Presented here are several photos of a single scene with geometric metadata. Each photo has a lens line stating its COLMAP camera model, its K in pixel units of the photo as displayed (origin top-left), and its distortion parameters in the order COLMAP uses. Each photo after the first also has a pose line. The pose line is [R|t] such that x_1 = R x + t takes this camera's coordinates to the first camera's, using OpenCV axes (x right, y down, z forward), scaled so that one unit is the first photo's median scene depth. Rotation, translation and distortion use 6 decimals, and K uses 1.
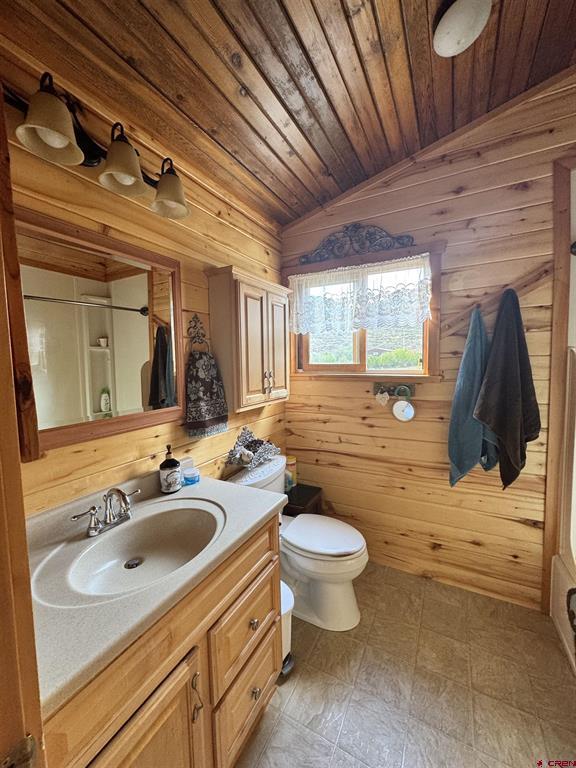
lens RADIAL K [[305.2, 0, 287.9], [0, 305.2, 383.1], [0, 0, 1]] dist [-0.001170, -0.000204]
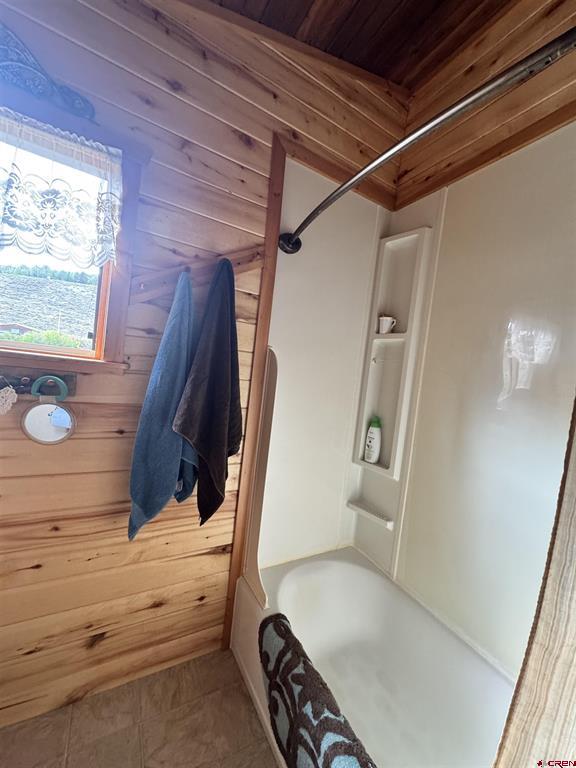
lens RADIAL K [[305.2, 0, 288.3], [0, 305.2, 383.0], [0, 0, 1]] dist [-0.001170, -0.000204]
pose [[0.523808, 0.046536, 0.850565, 0.161519], [-0.065889, 0.997729, -0.014010, 0.001967], [-0.849285, -0.048705, 0.525684, 0.422551]]
